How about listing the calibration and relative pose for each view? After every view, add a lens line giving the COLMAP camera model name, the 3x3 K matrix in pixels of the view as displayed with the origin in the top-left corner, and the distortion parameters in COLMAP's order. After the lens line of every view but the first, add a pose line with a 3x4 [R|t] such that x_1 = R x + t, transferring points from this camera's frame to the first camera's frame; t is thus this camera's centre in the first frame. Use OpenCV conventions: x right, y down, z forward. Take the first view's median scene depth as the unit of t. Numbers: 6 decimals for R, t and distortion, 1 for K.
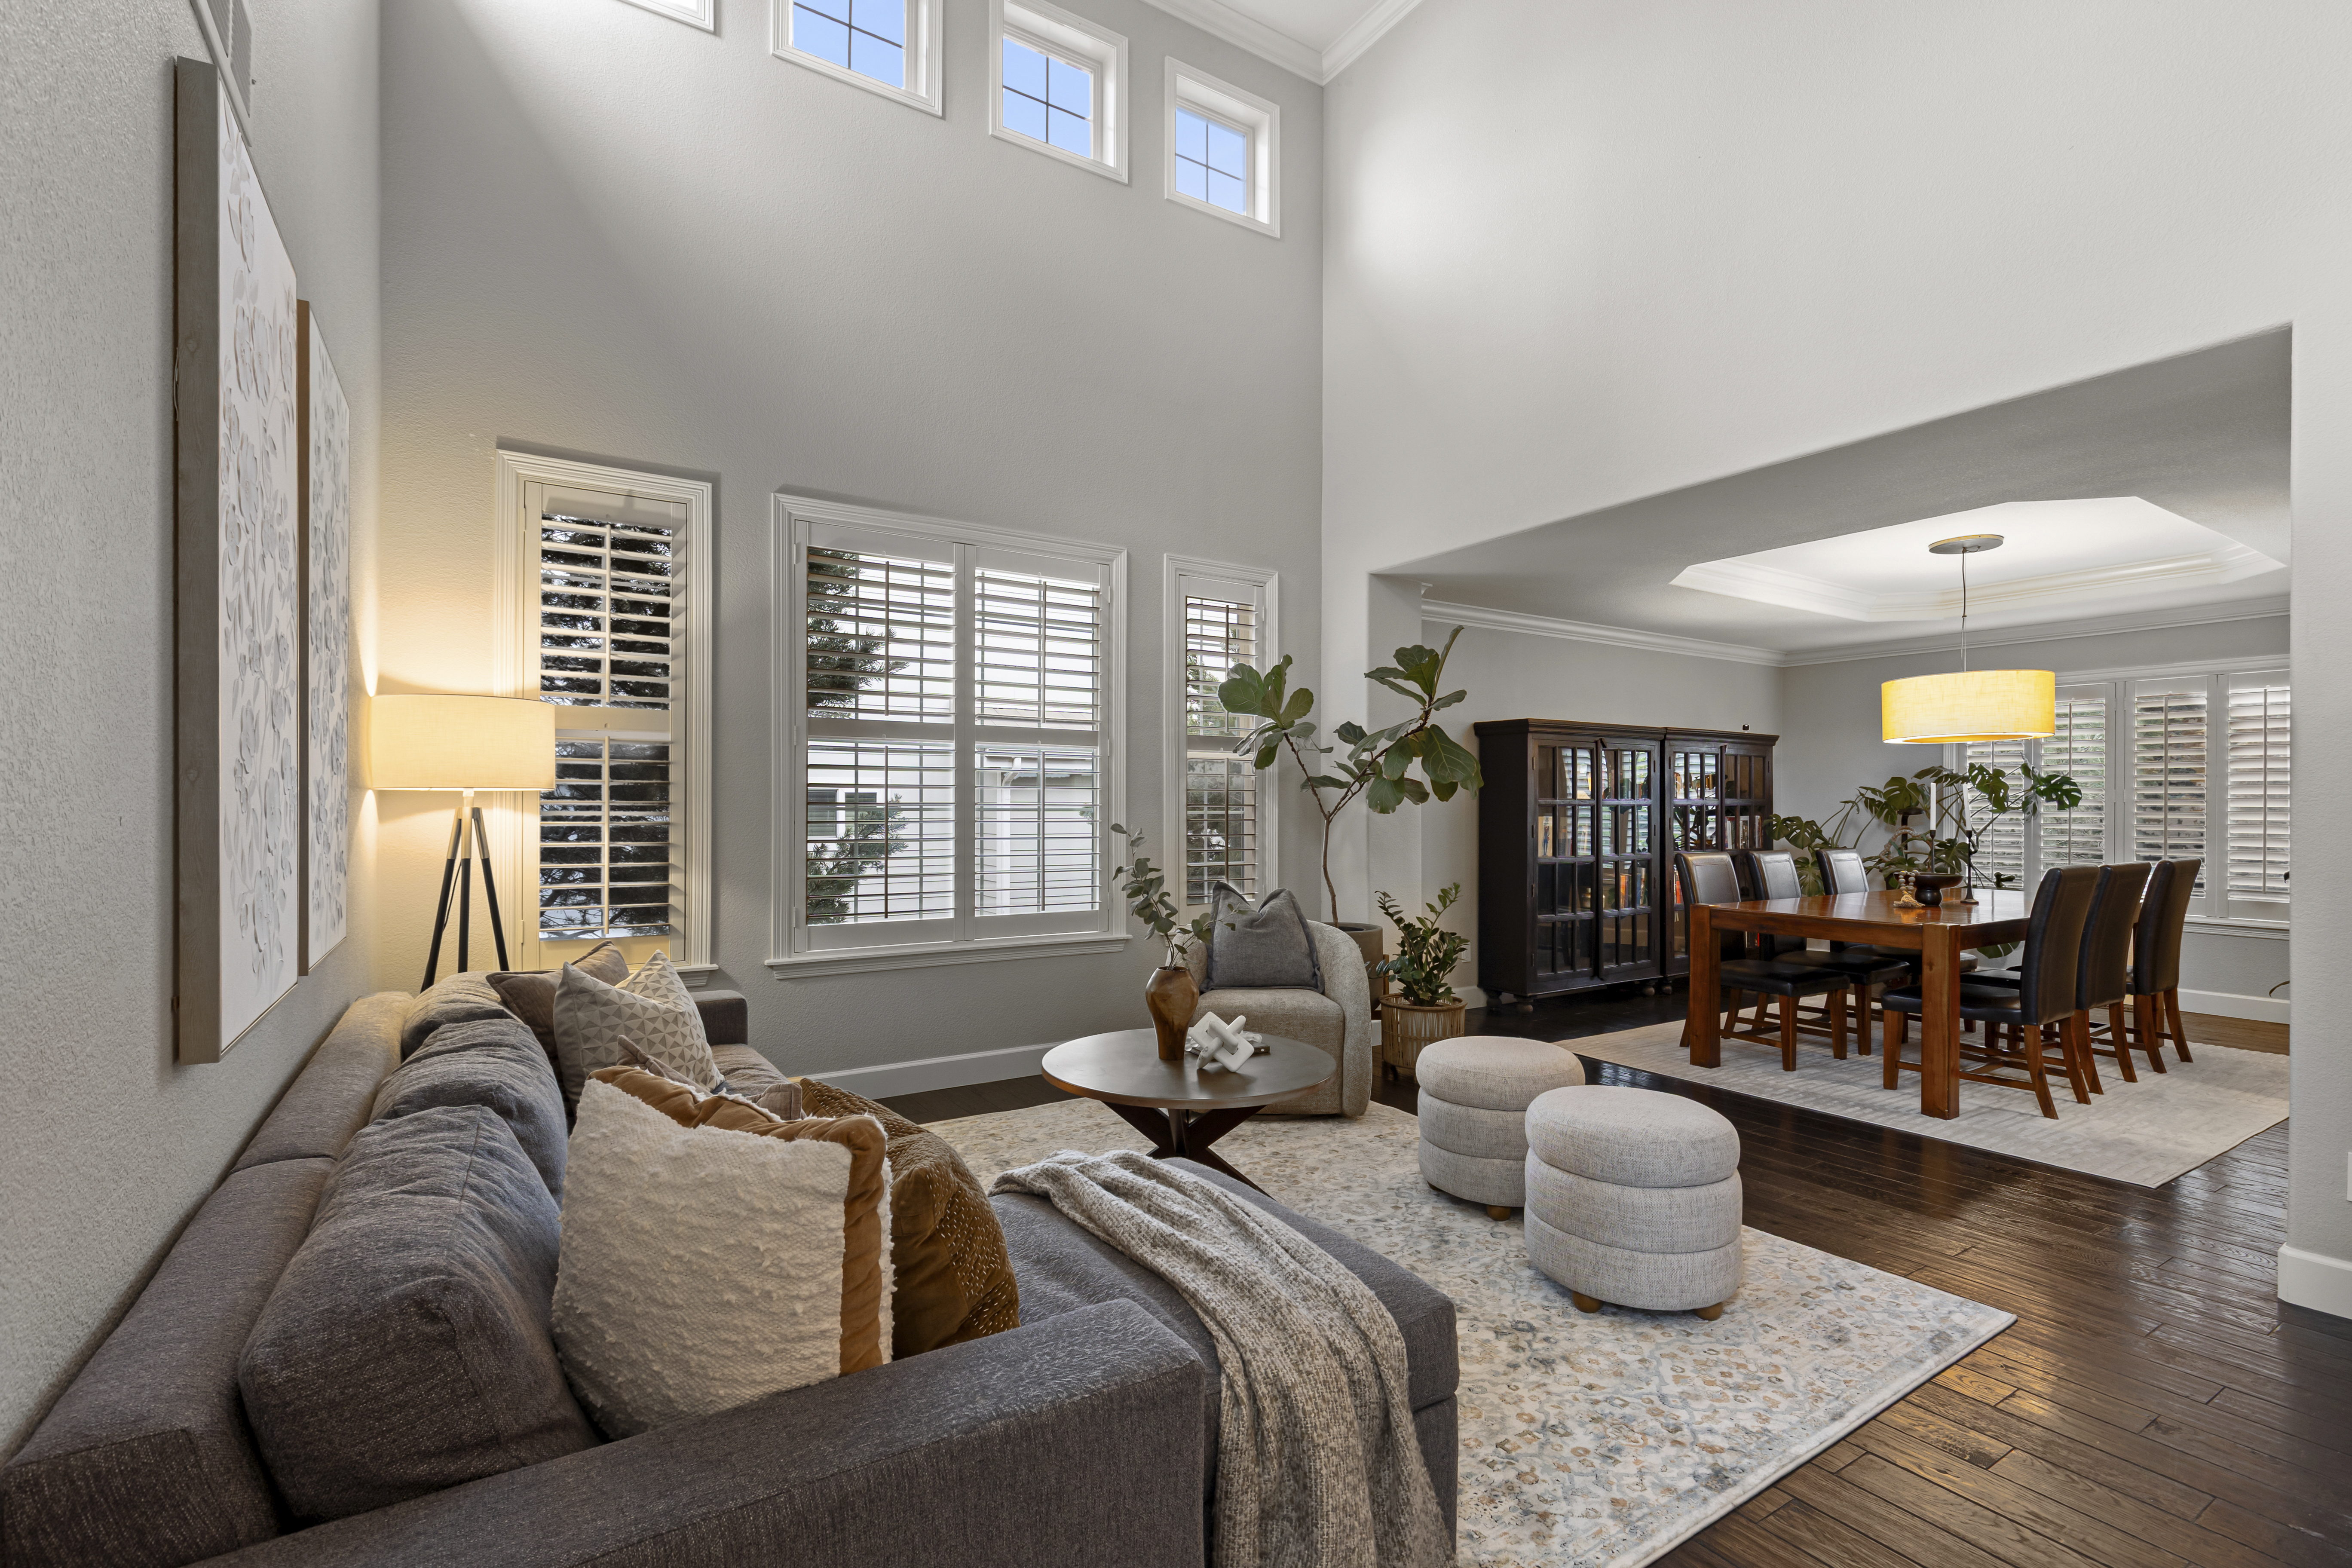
lens RADIAL K [[1059.5, 0, 1179.8], [0, 1059.5, 796.2], [0, 0, 1]] dist [0.002094, -0.002604]
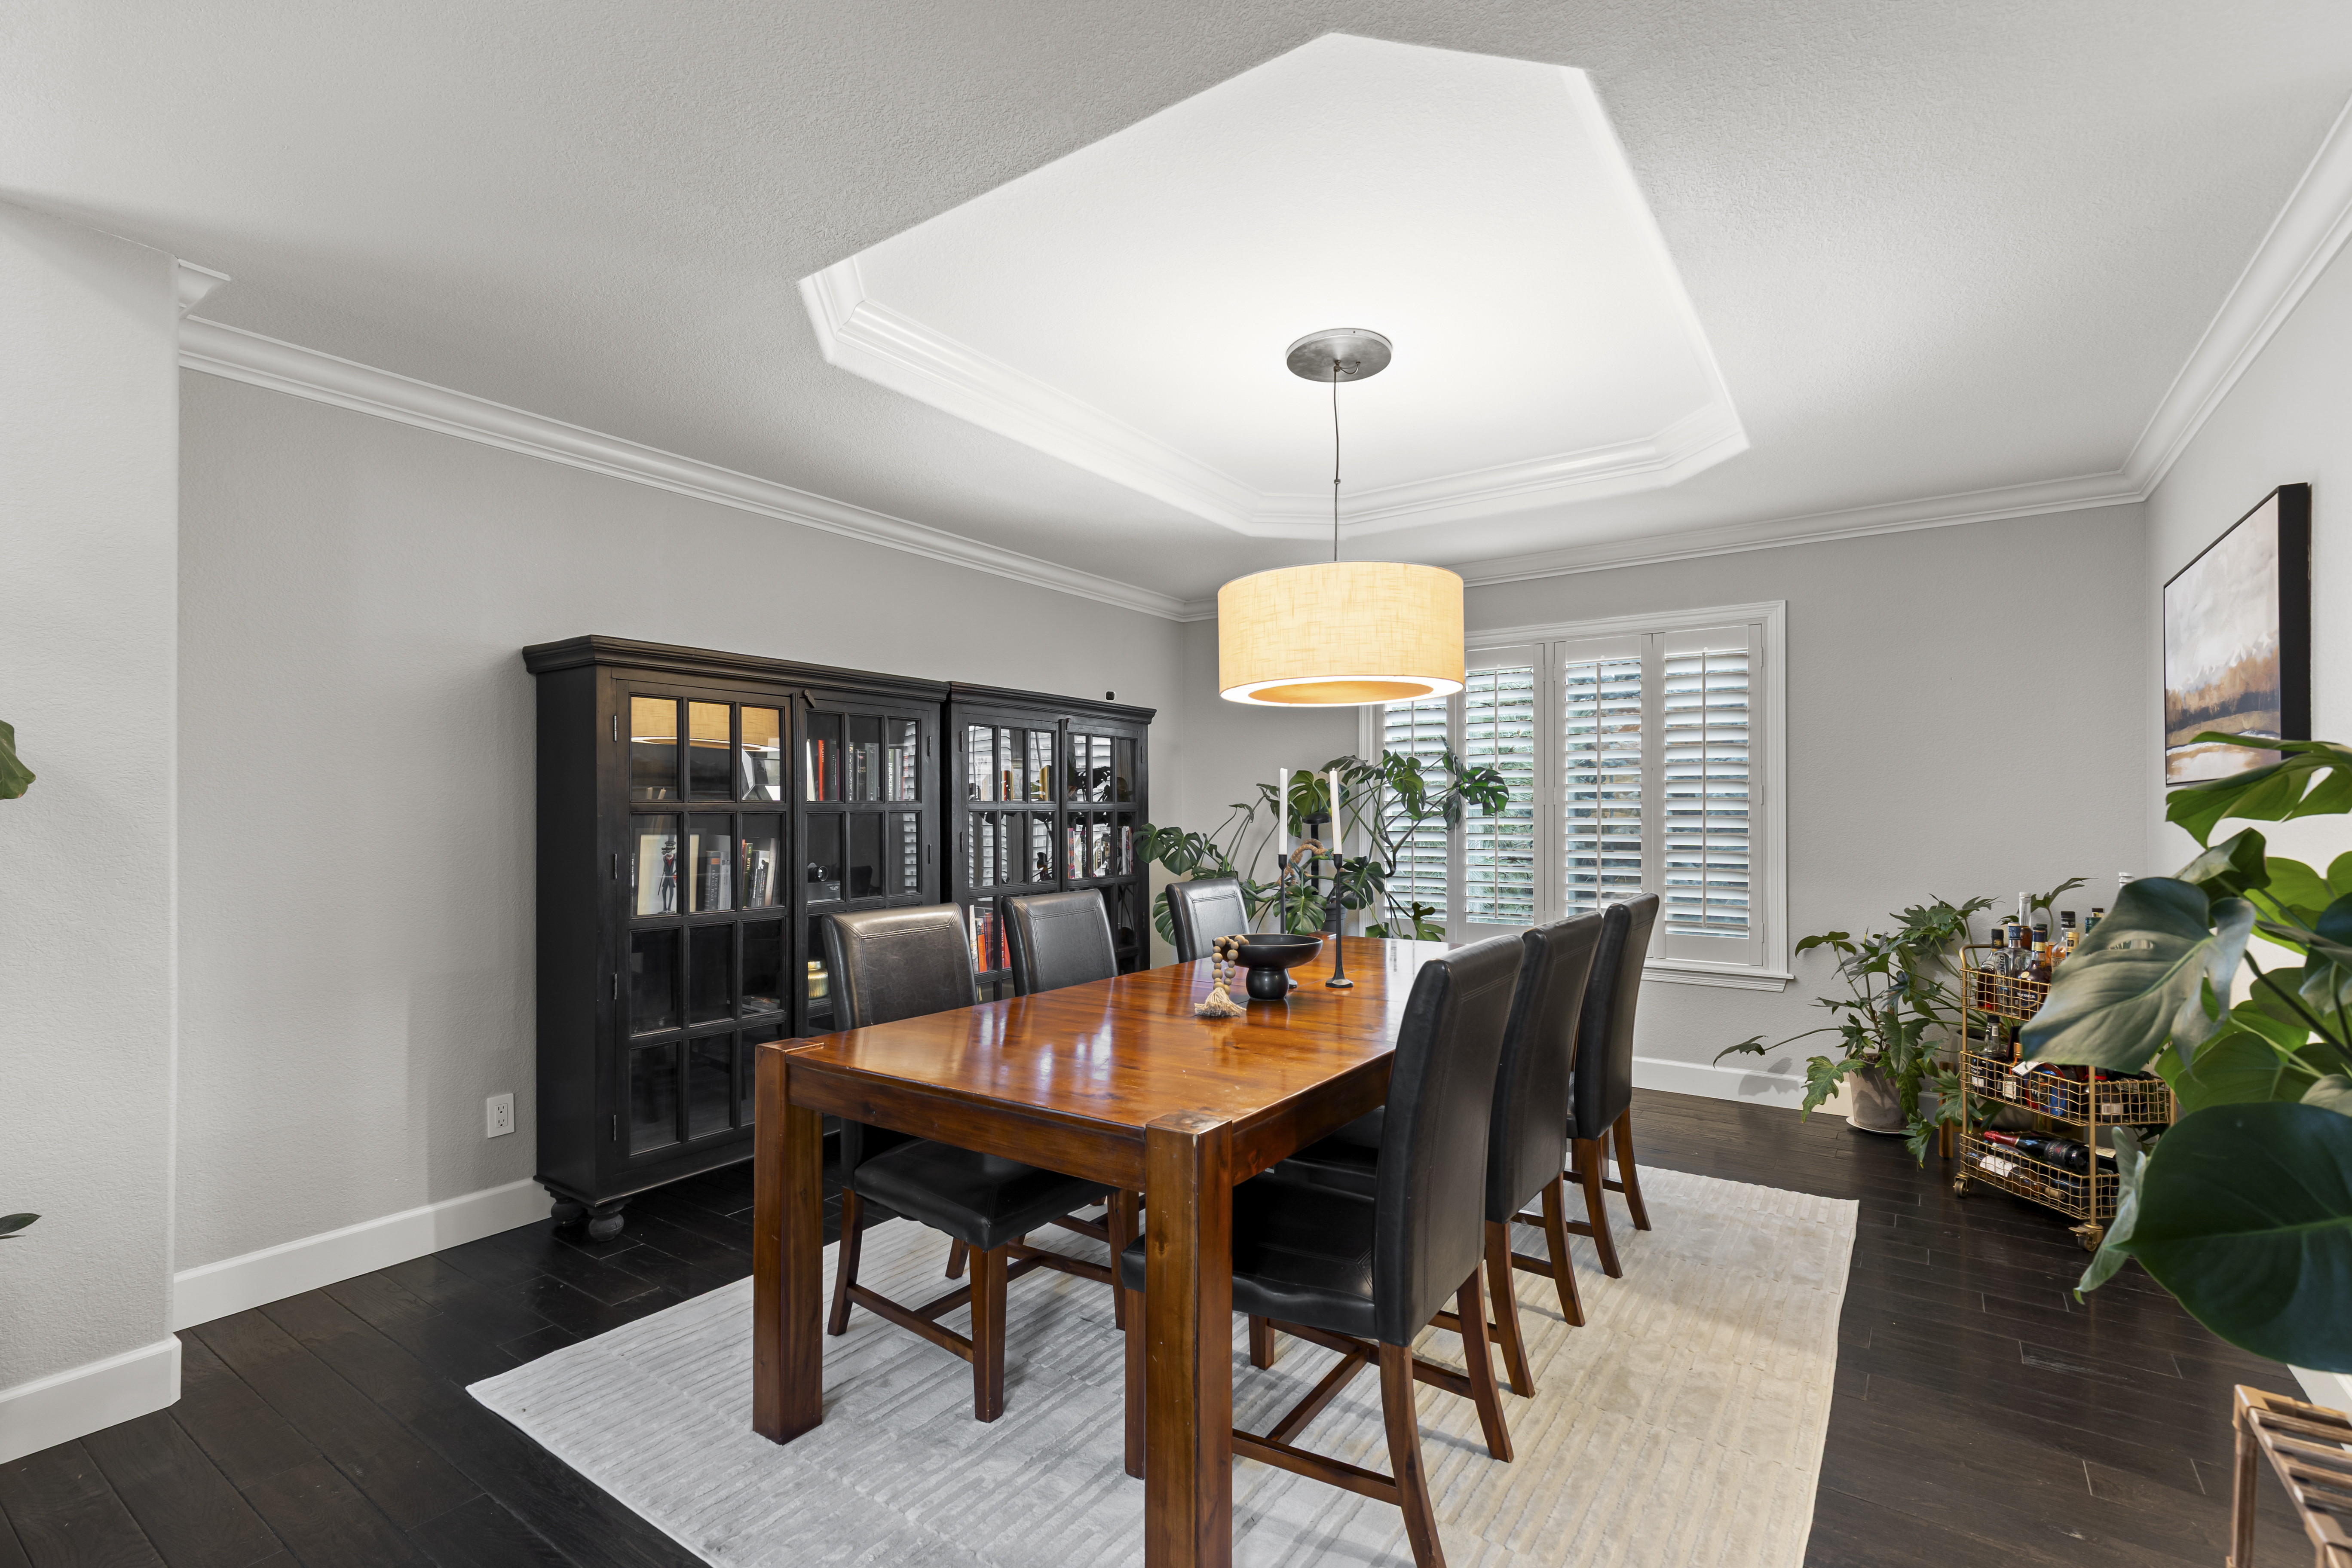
lens RADIAL K [[1059.5, 0, 1191.0], [0, 1059.5, 806.5], [0, 0, 1]] dist [0.002094, -0.002604]
pose [[0.918753, -0.003090, 0.394822, 0.345656], [0.002591, 0.999995, 0.001796, 0.005045], [-0.394825, -0.000627, 0.918756, 0.396579]]
